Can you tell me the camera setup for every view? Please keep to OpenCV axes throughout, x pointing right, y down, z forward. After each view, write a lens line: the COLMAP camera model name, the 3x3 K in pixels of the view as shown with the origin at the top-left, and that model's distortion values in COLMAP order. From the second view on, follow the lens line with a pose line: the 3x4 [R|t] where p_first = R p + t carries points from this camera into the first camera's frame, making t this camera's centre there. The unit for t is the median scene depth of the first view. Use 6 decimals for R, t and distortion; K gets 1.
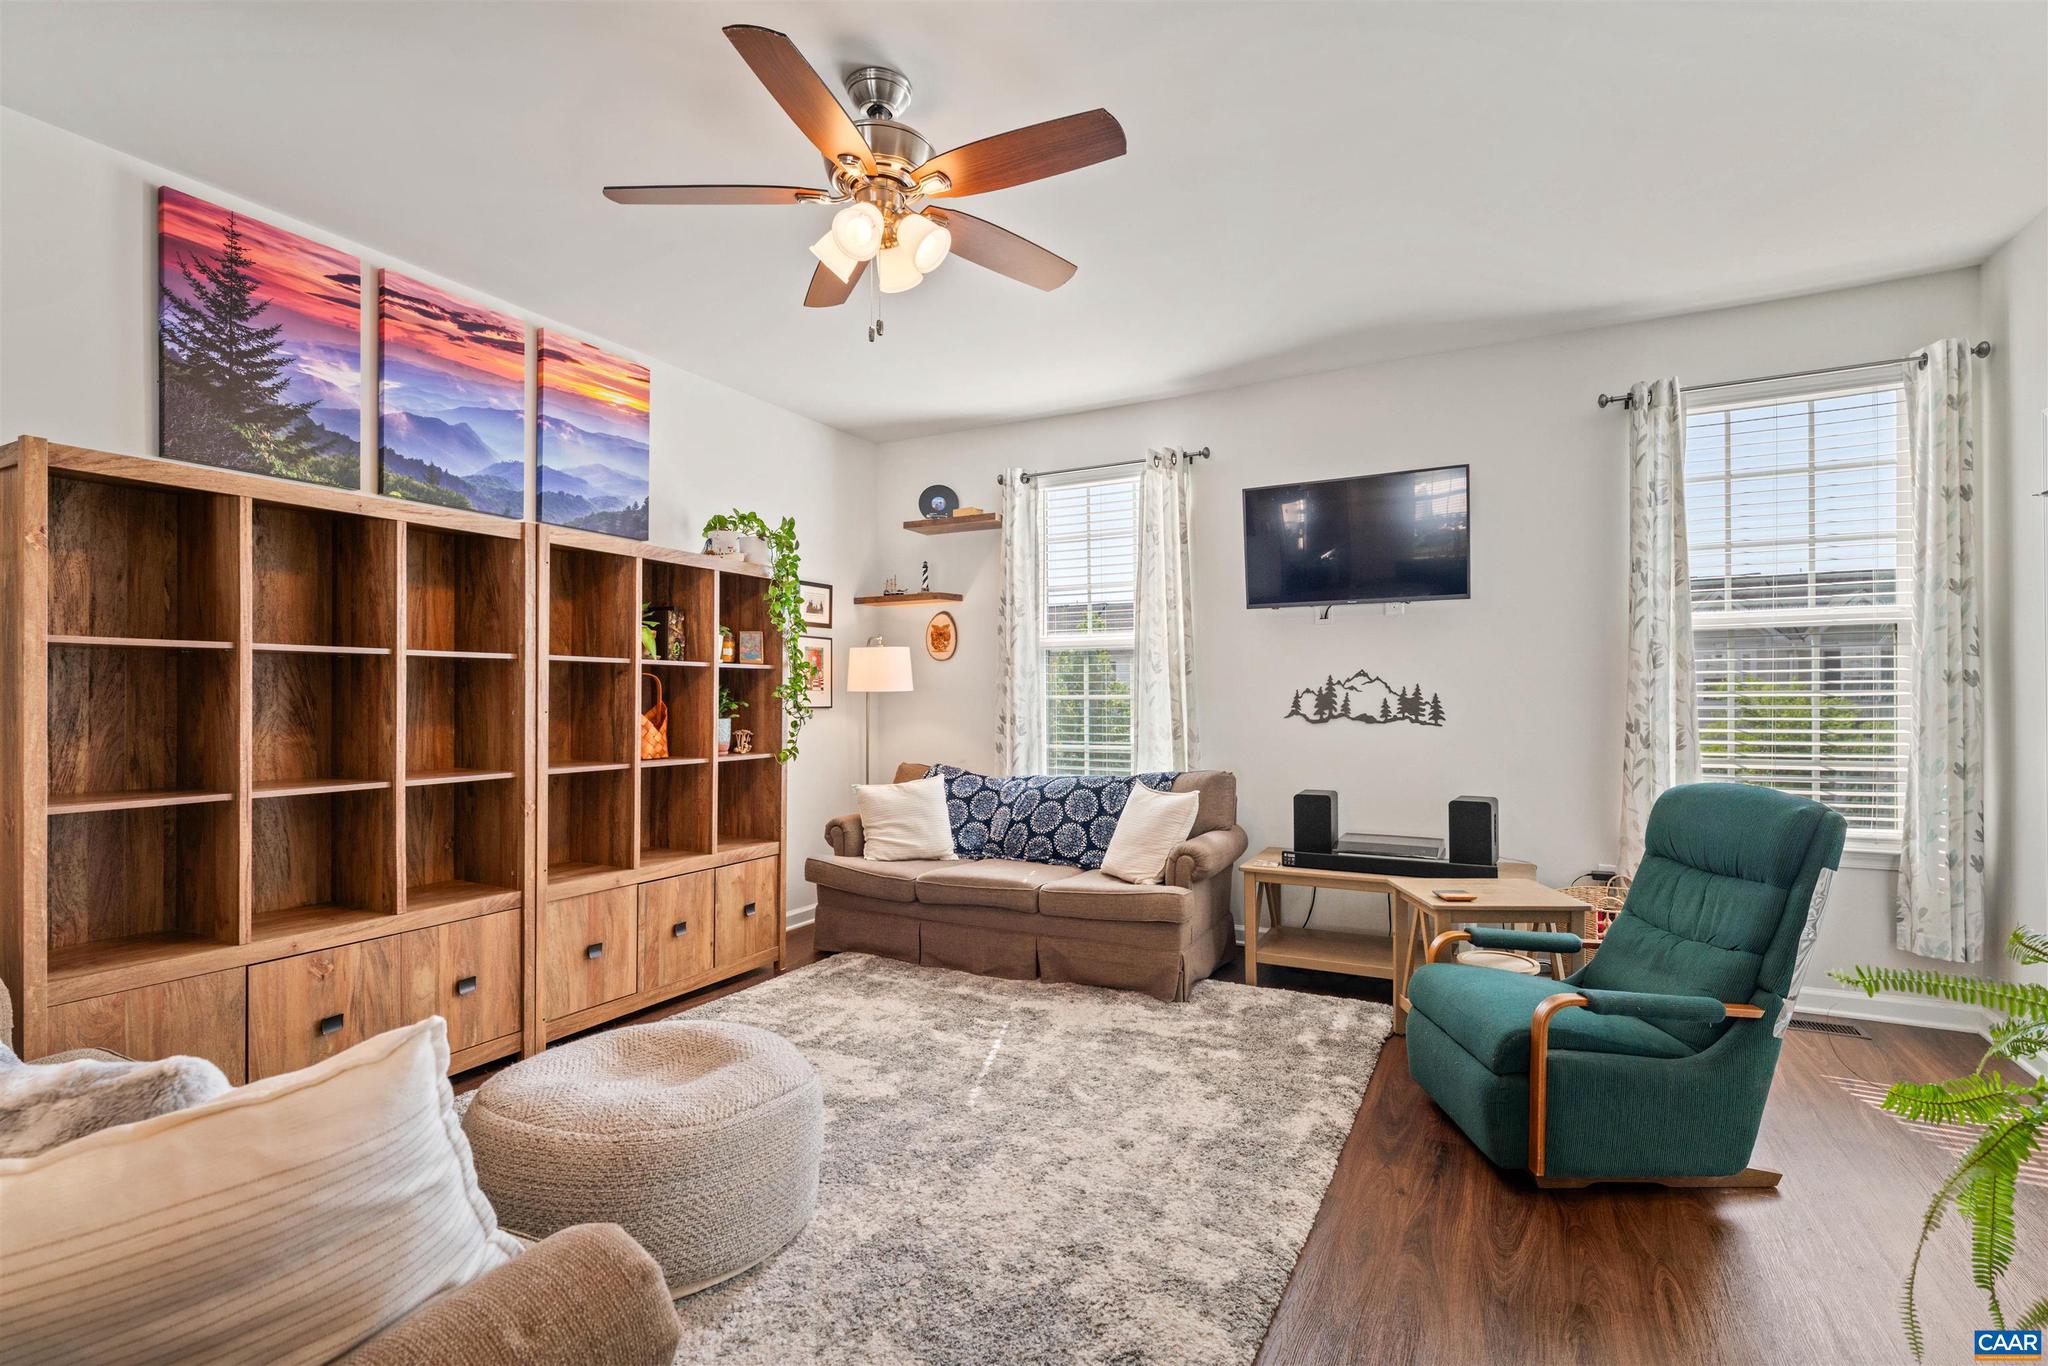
lens RADIAL K [[934.7, 0, 1029.7], [0, 934.7, 691.9], [0, 0, 1]] dist [-0.000168, 0.000902]
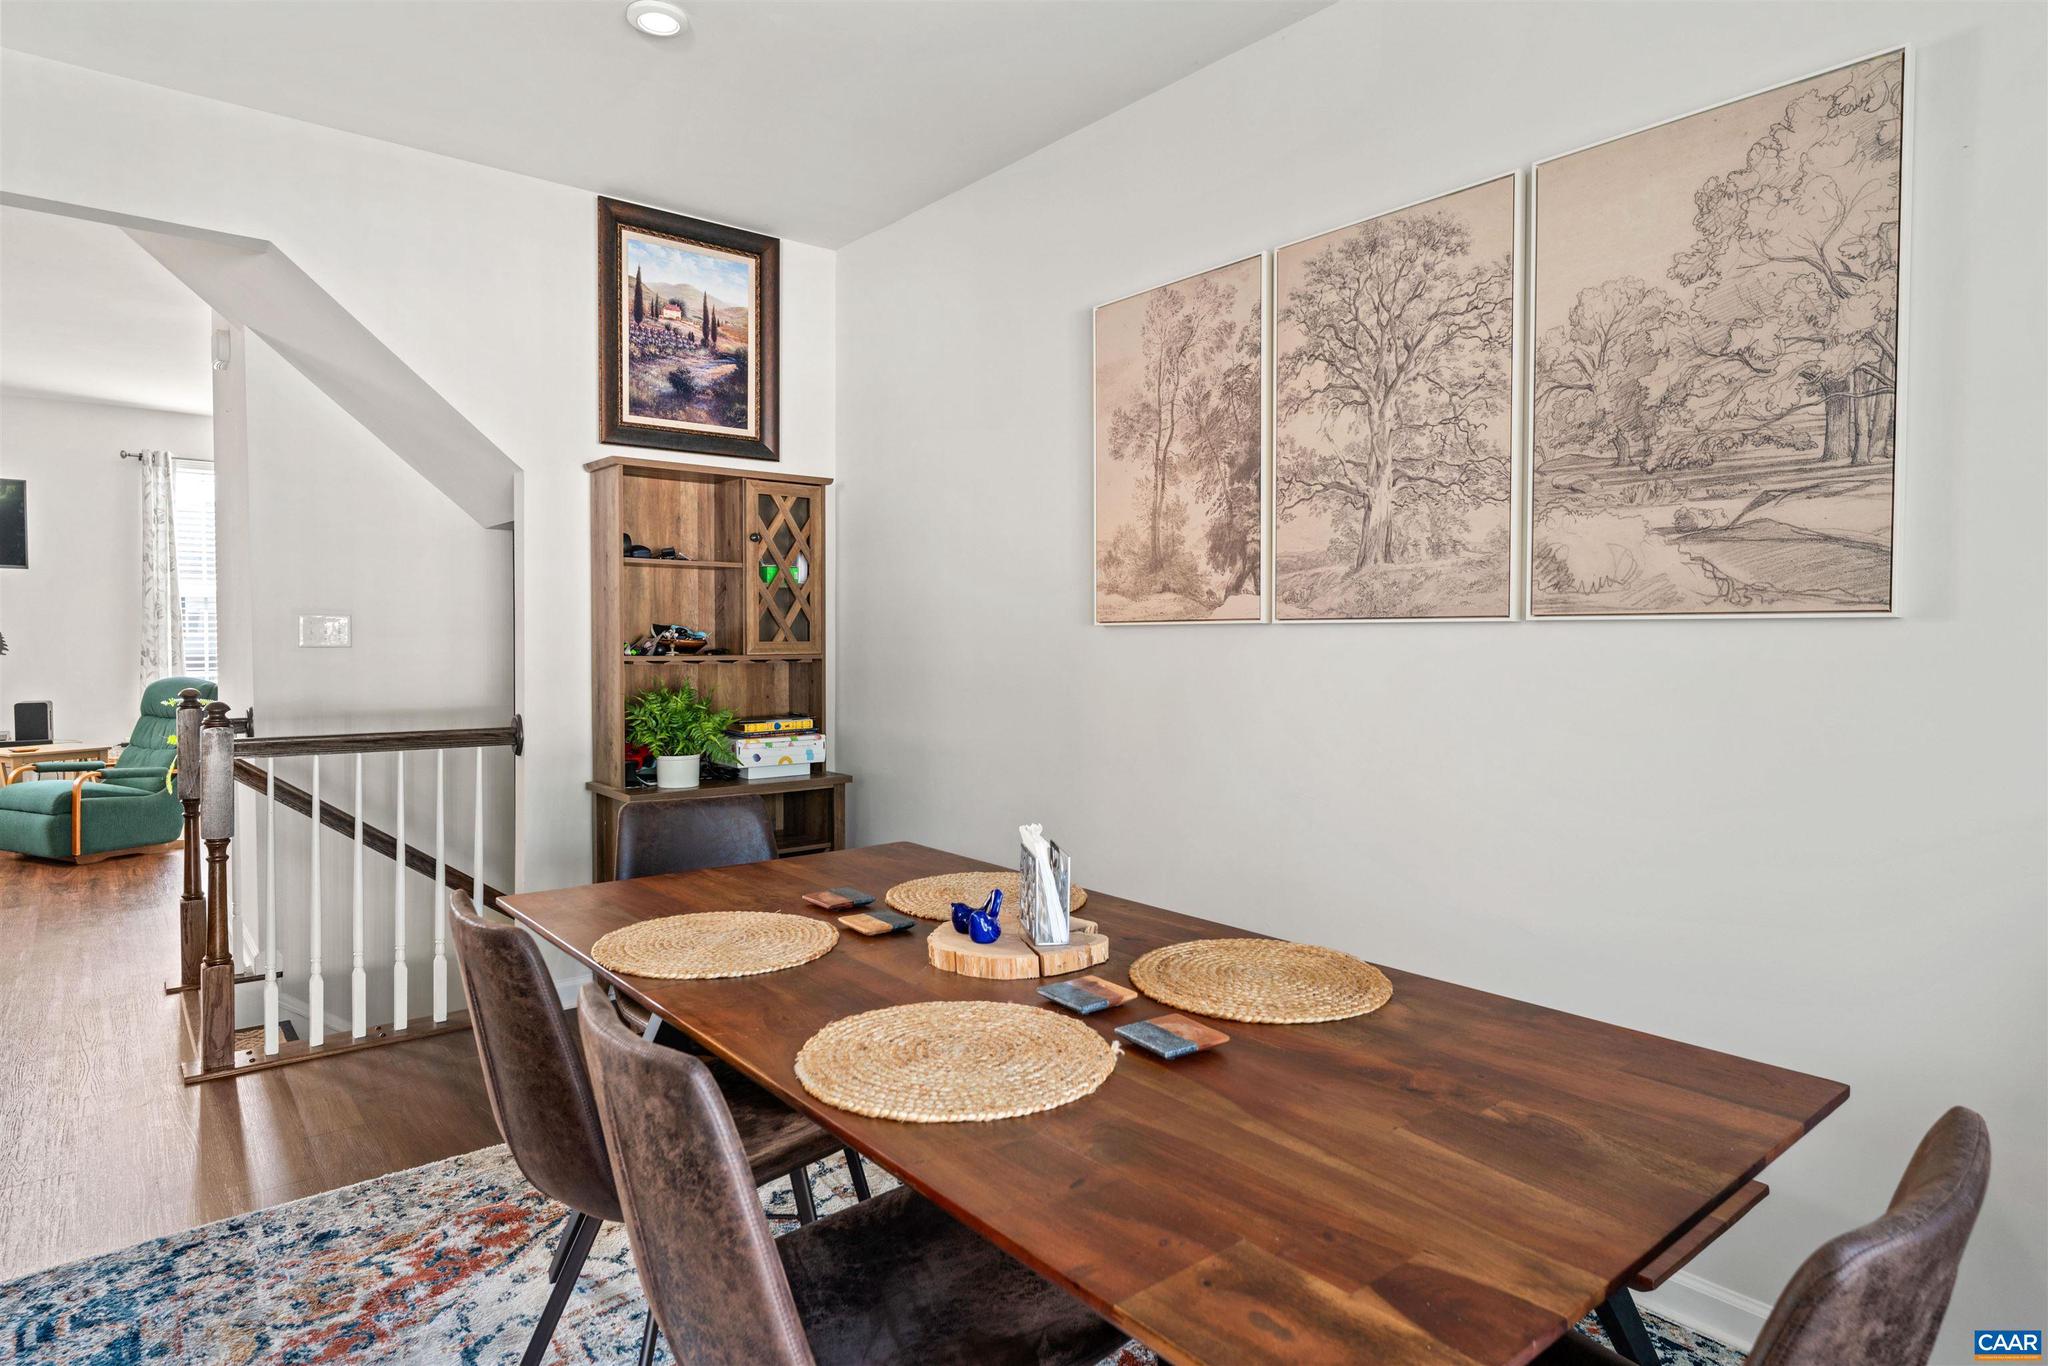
lens RADIAL K [[1138.3, 0, 1027.5], [0, 1138.3, 667.1], [0, 0, 1]] dist [0.000925, 0.000021]
pose [[0.385245, -0.023410, 0.922517, -0.640387], [-0.011093, 0.999488, 0.029996, -0.016625], [-0.922748, -0.021789, 0.384788, -1.264974]]
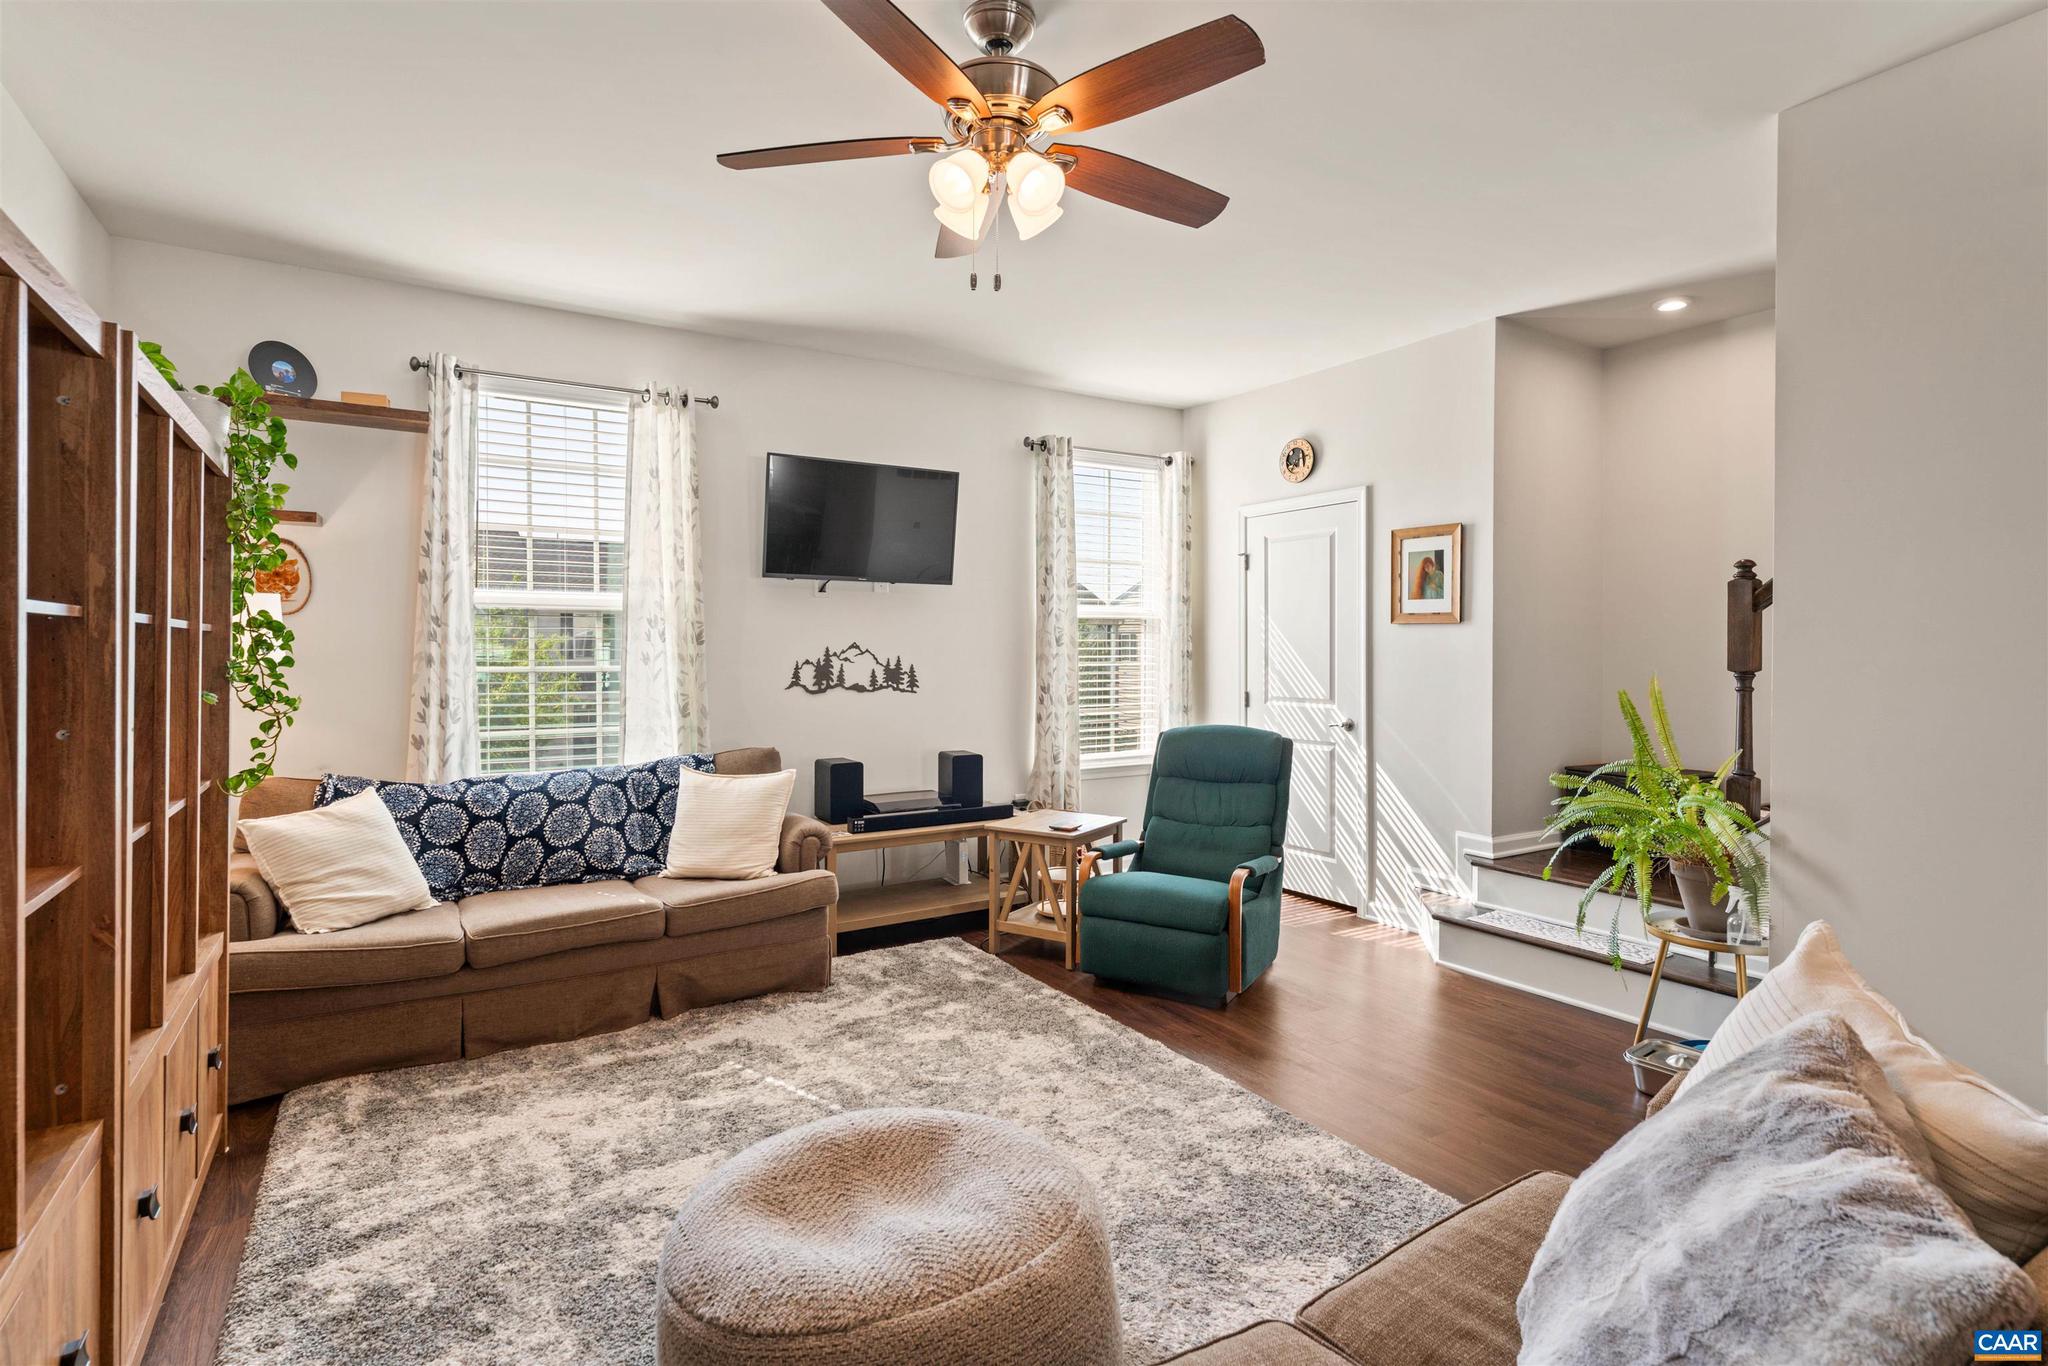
lens RADIAL K [[1002.7, 0, 1015.3], [0, 1002.7, 656.6], [0, 0, 1]] dist [-0.001414, 0.000066]
pose [[0.506707, -0.001713, 0.862117, -0.623137], [-0.006471, 0.999962, 0.005790, -0.017309], [-0.862094, -0.008513, 0.506677, 0.304237]]
